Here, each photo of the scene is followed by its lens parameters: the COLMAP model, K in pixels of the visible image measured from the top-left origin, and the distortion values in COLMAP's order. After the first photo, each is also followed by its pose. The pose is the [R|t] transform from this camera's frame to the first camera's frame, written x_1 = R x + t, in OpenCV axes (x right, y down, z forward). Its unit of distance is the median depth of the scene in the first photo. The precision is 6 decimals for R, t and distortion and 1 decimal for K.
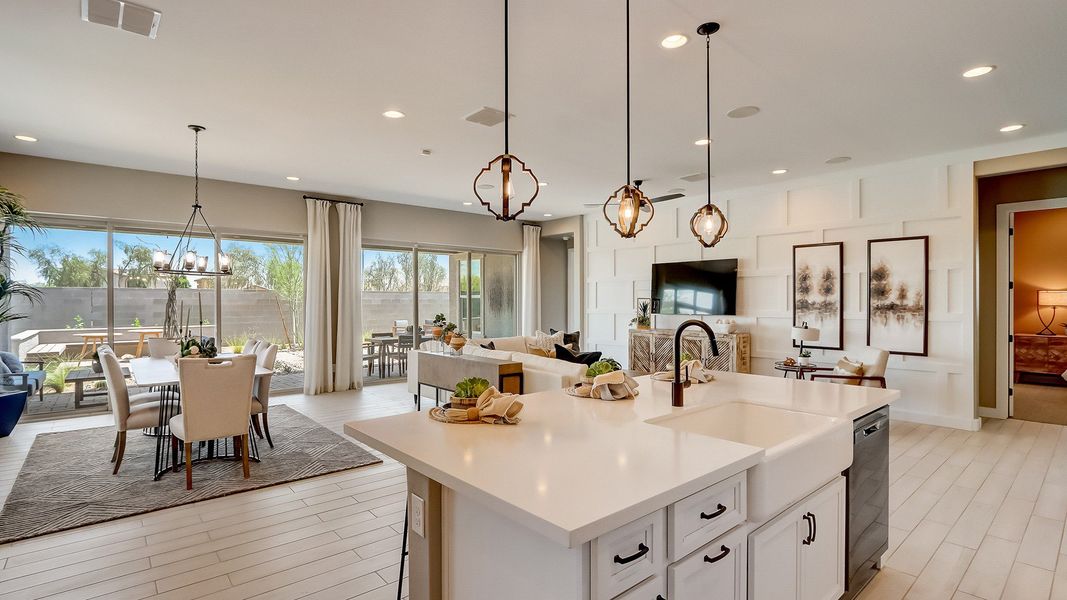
lens RADIAL K [[507.2, 0, 518.2], [0, 507.2, 303.8], [0, 0, 1]] dist [-0.015578, 0.000602]
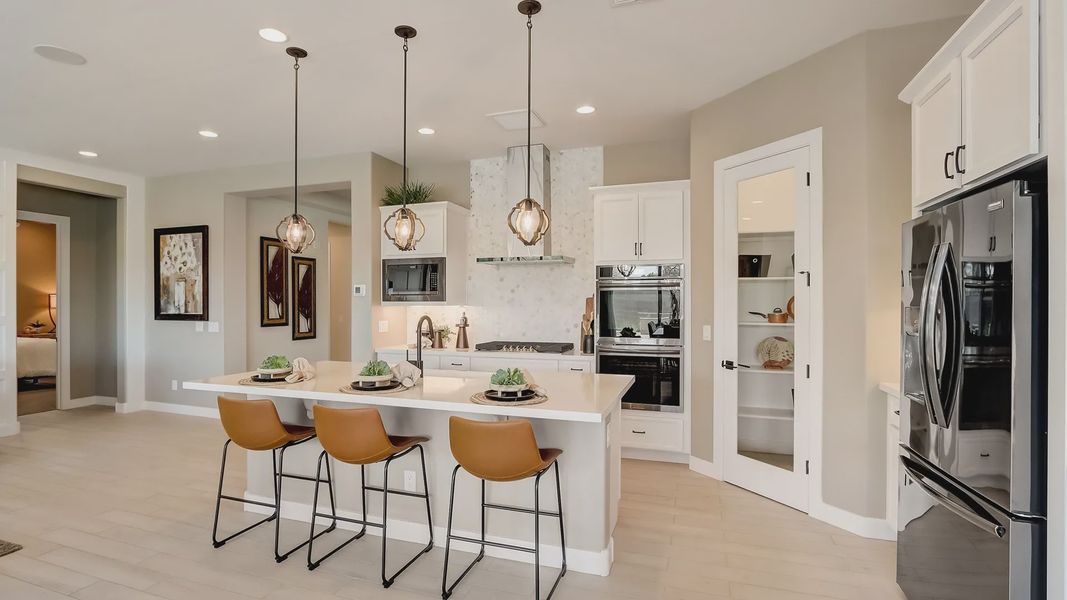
lens RADIAL K [[507.2, 0, 518.2], [0, 507.2, 303.8], [0, 0, 1]] dist [-0.015578, 0.000602]
pose [[-0.501589, 0.002924, 0.865101, -0.367959], [0.005568, 0.999984, -0.000151, 0.000046], [-0.865088, 0.004741, -0.501598, 0.518319]]
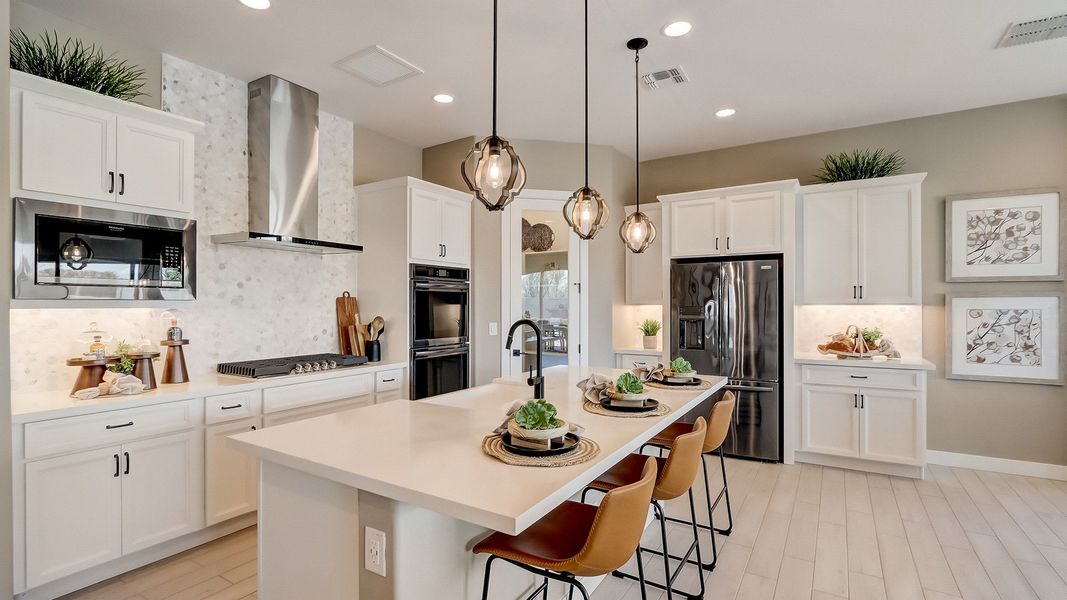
lens RADIAL K [[491.8, 0, 519.5], [0, 491.8, 304.4], [0, 0, 1]] dist [-0.016601, 0.000999]
pose [[-0.956787, 0.002730, -0.290775, 0.233257], [0.001234, 0.999985, 0.005327, -0.002841], [0.290786, 0.004738, -0.956776, 0.709534]]
